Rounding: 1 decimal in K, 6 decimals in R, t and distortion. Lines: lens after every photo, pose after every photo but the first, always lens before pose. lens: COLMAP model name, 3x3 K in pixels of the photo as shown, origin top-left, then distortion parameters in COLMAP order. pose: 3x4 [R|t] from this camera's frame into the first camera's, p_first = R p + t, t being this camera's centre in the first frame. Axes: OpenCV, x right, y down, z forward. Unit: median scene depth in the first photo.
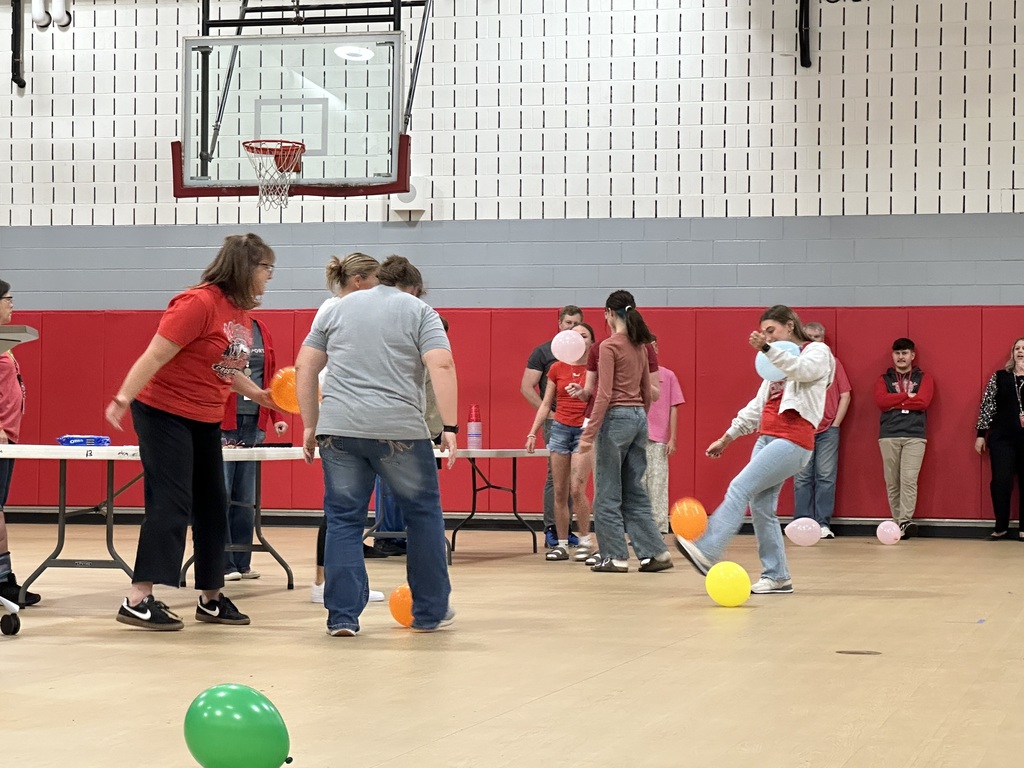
lens RADIAL K [[2600.6, 0, 512.0], [0, 2600.6, 384.0], [0, 0, 1]] dist [0.157208, 0.159371]
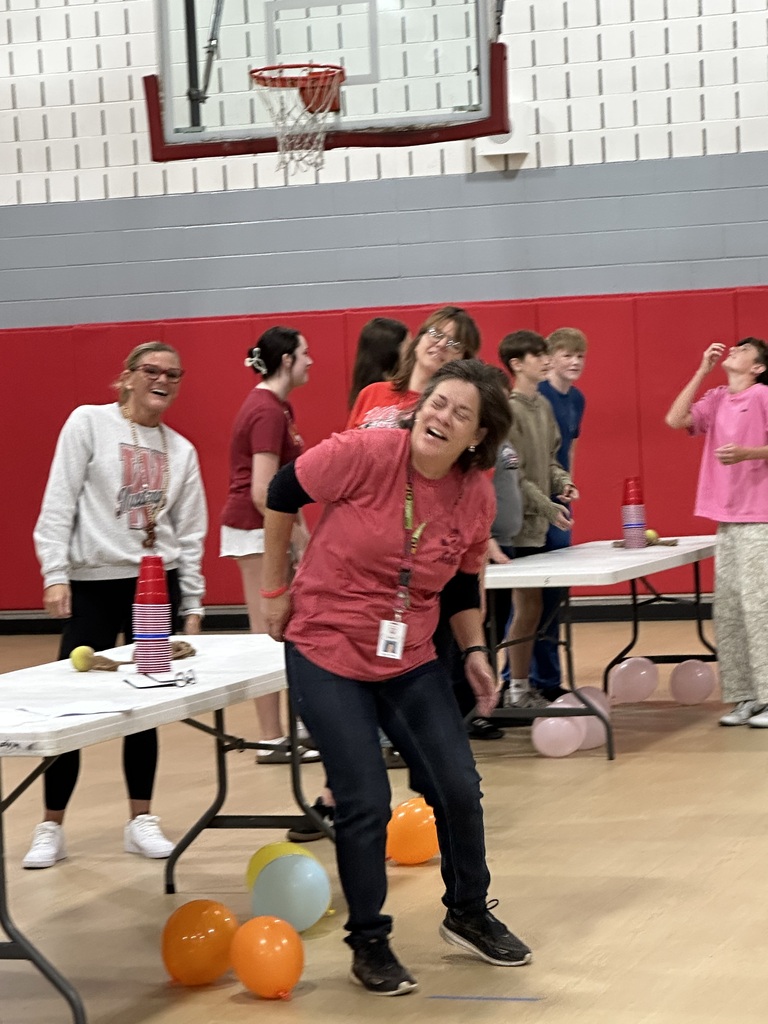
lens RADIAL K [[2919.8, 0, 384.0], [0, 2919.8, 512.0], [0, 0, 1]] dist [0.338485, 0.327688]
pose [[0.995710, -0.049657, -0.078071, -0.017413], [0.054609, 0.996541, 0.062640, -0.026411], [0.074690, -0.066635, 0.994978, 0.256682]]
